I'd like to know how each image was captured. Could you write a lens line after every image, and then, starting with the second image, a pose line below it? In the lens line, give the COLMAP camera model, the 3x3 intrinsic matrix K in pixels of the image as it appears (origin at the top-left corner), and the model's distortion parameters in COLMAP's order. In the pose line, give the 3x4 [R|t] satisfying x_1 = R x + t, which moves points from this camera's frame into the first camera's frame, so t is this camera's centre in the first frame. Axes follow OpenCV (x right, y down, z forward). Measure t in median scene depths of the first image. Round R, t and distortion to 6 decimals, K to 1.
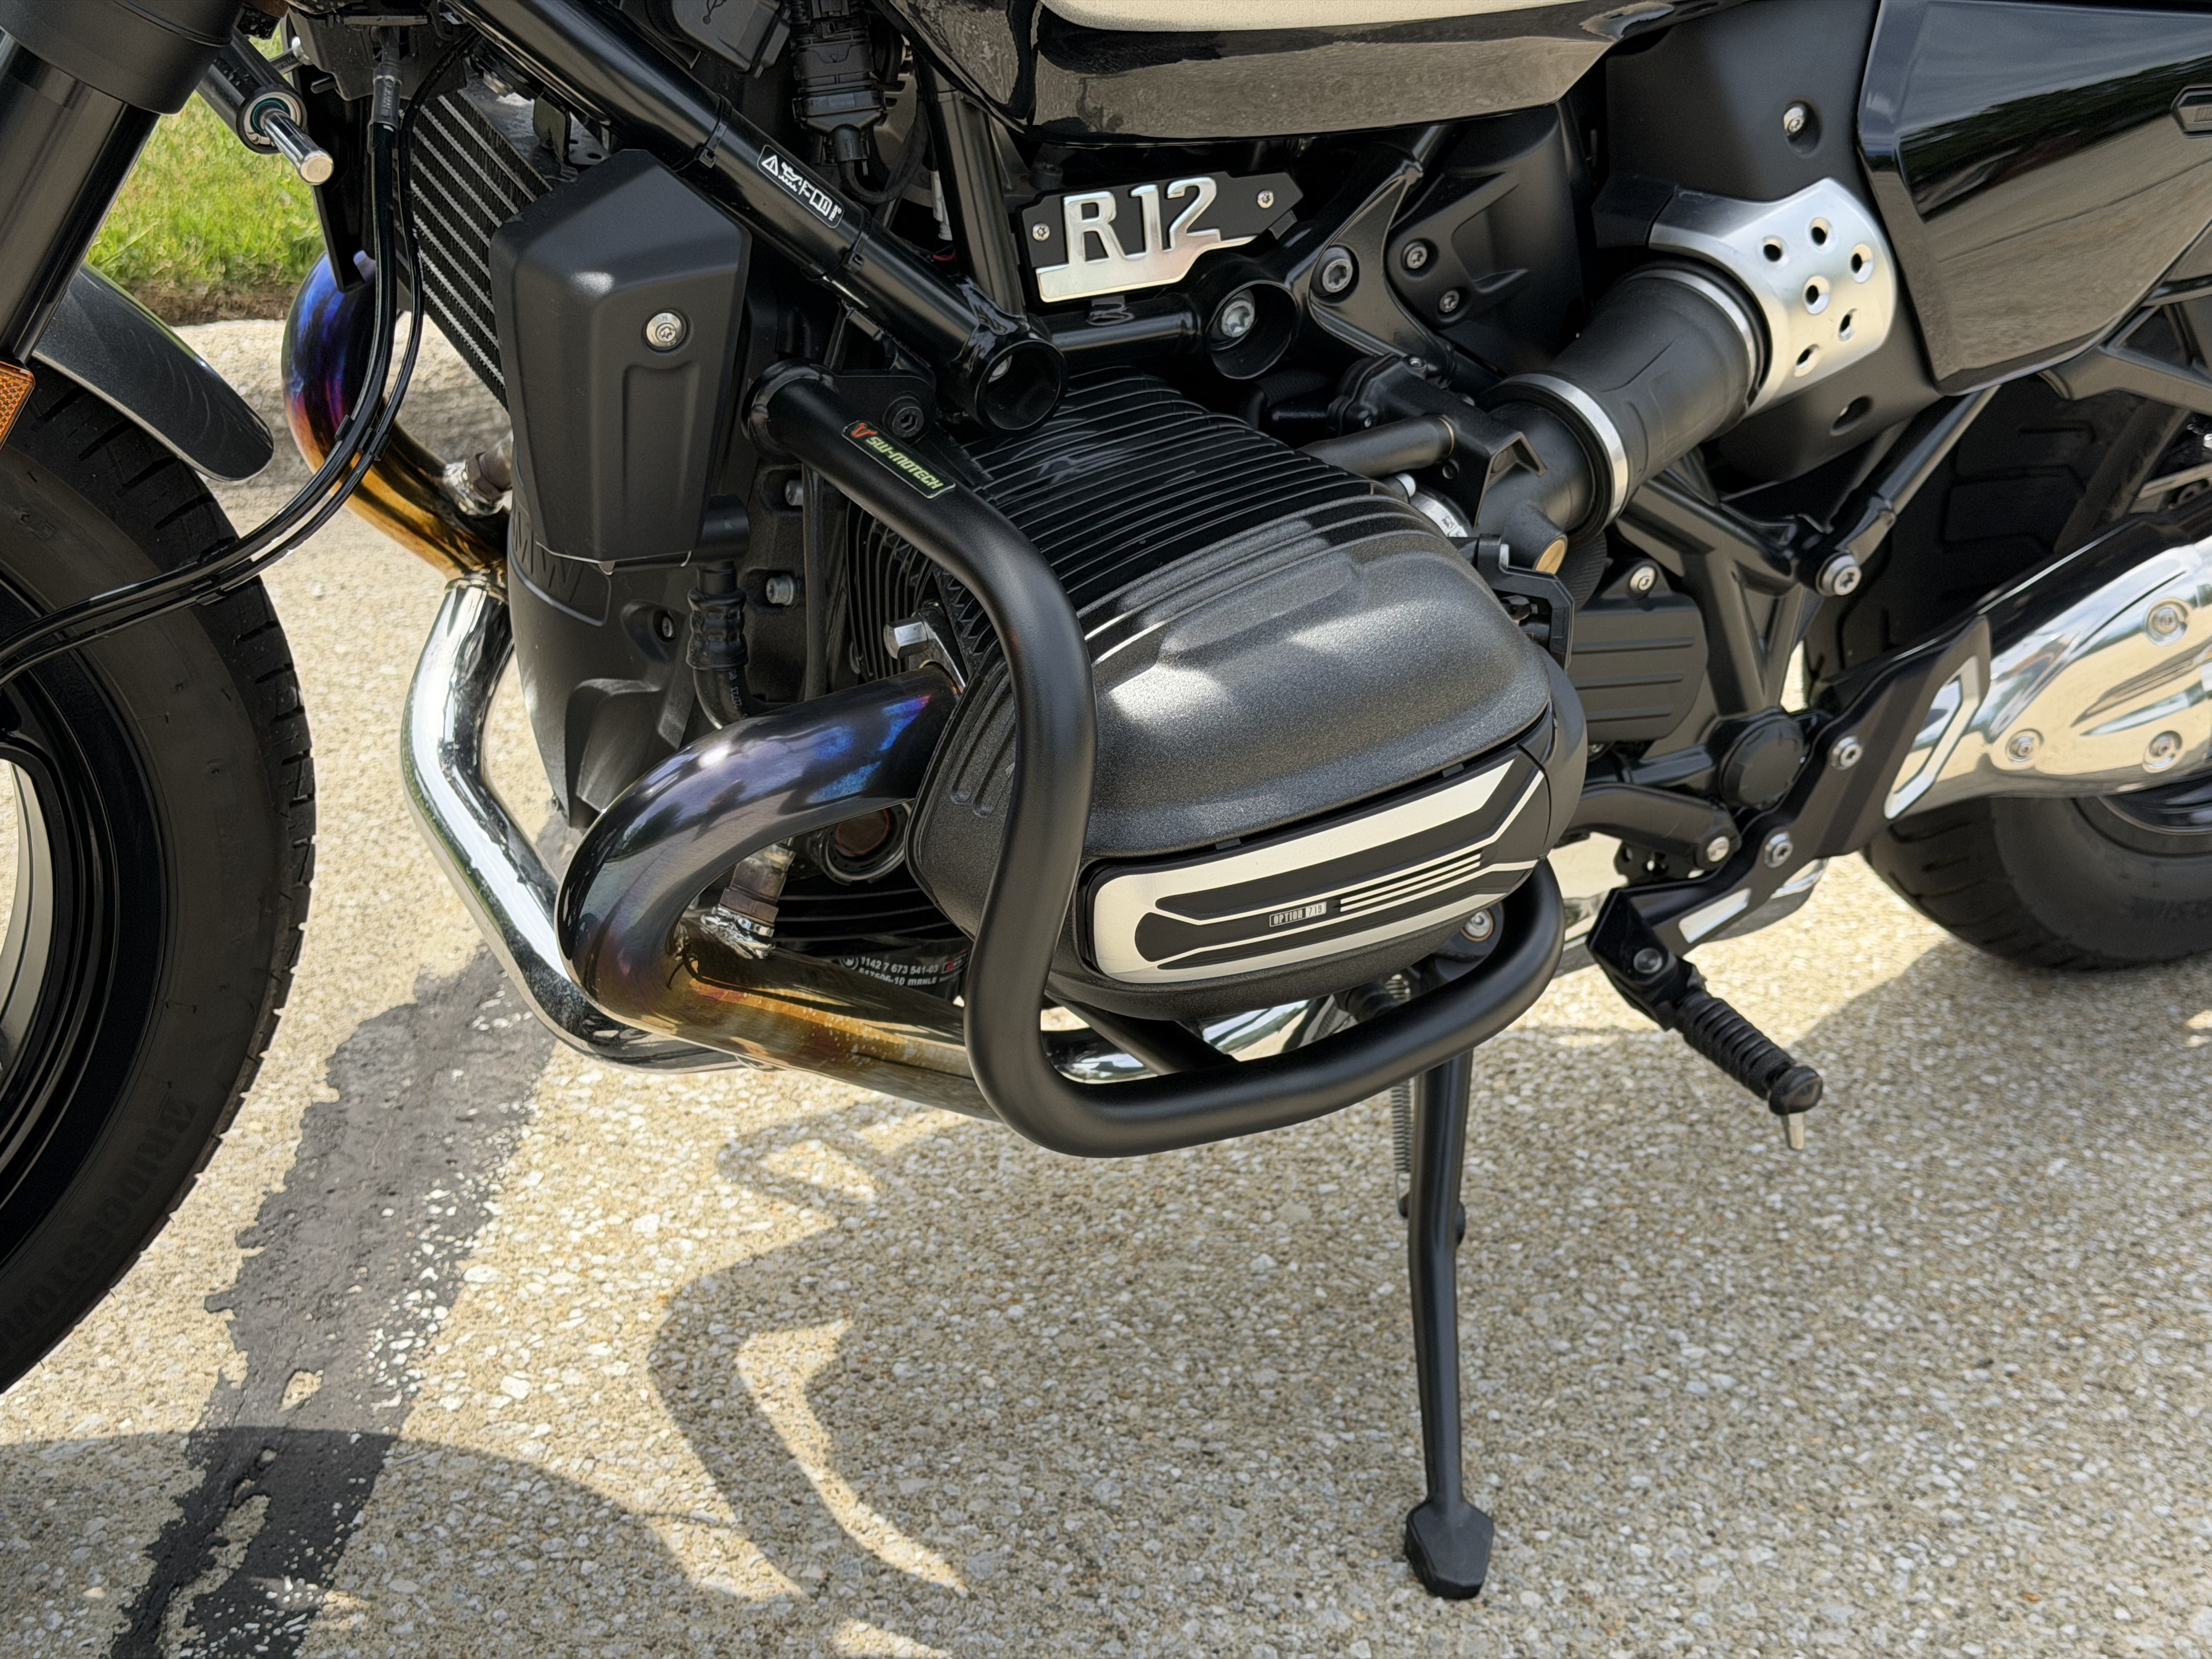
lens RADIAL K [[3062.6, 0, 1113.2], [0, 3062.6, 788.8], [0, 0, 1]] dist [0.124575, -0.095957]
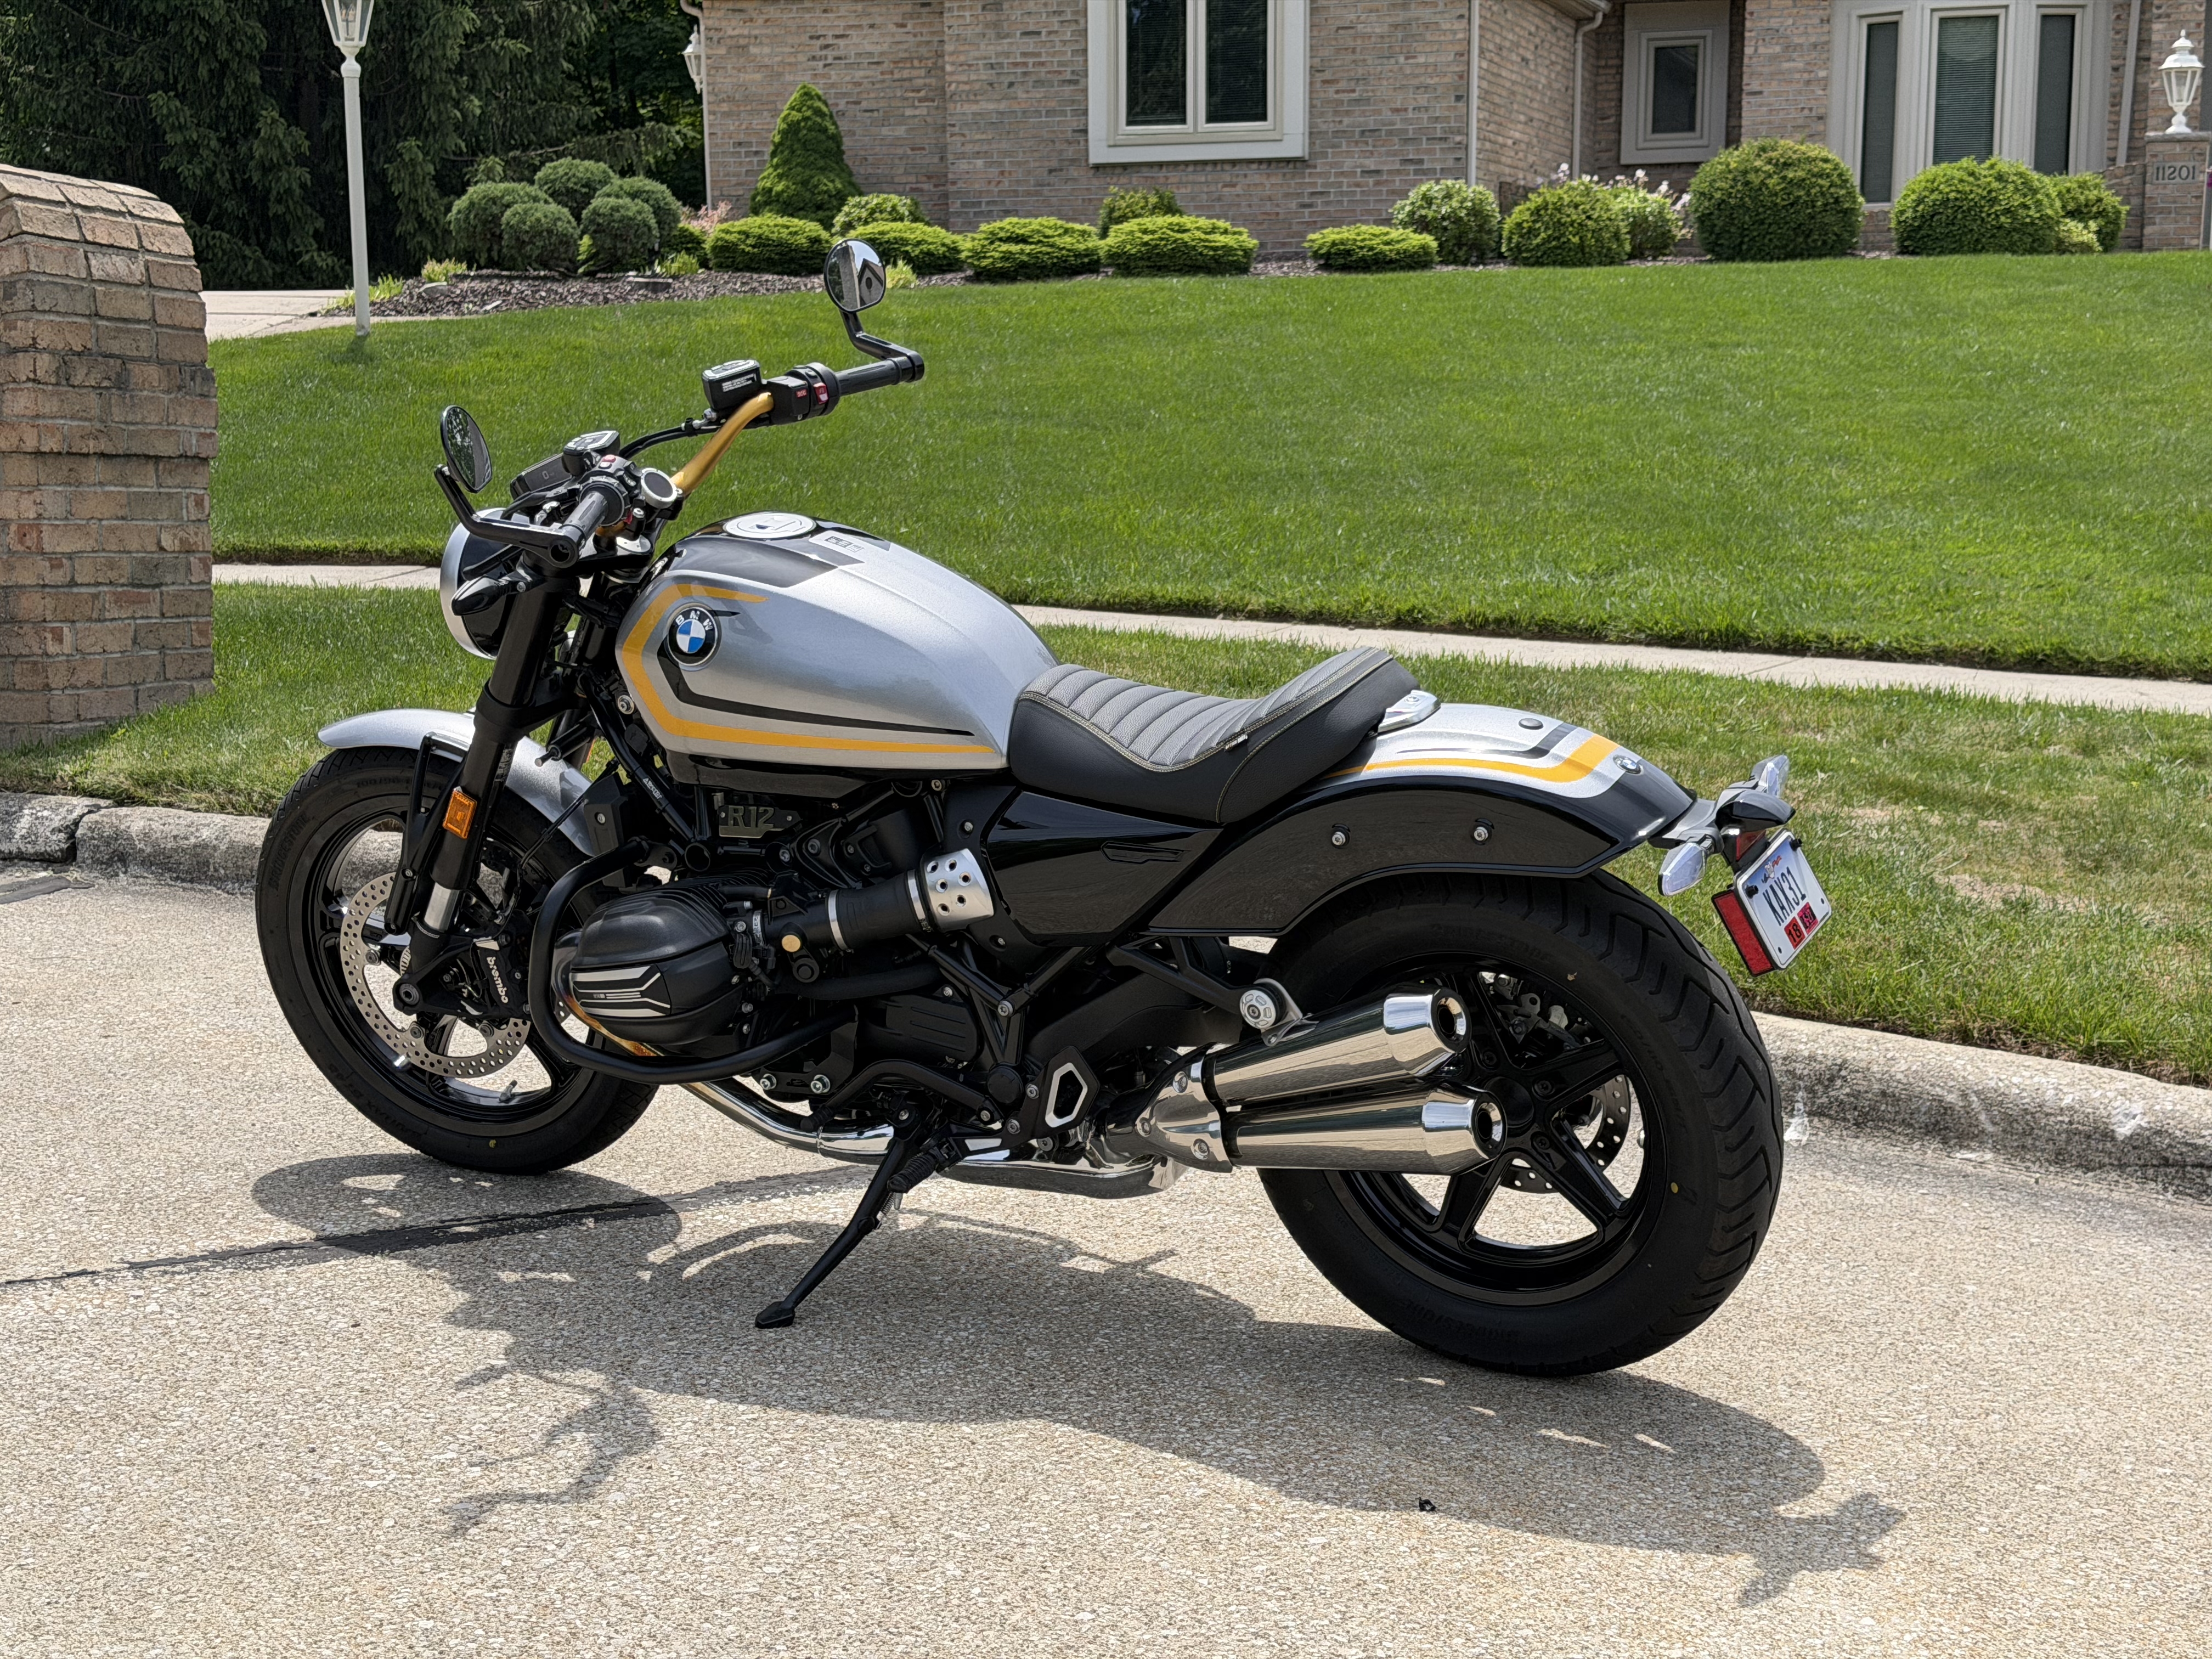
lens RADIAL K [[3075.9, 0, 1106.0], [0, 3075.9, 829.5], [0, 0, 1]] dist [0.207657, -0.399533]
pose [[0.504077, 0.109991, -0.856626, 2.642229], [-0.328045, 0.941907, -0.072095, -0.057025], [0.798932, 0.317353, 0.510876, -0.300818]]
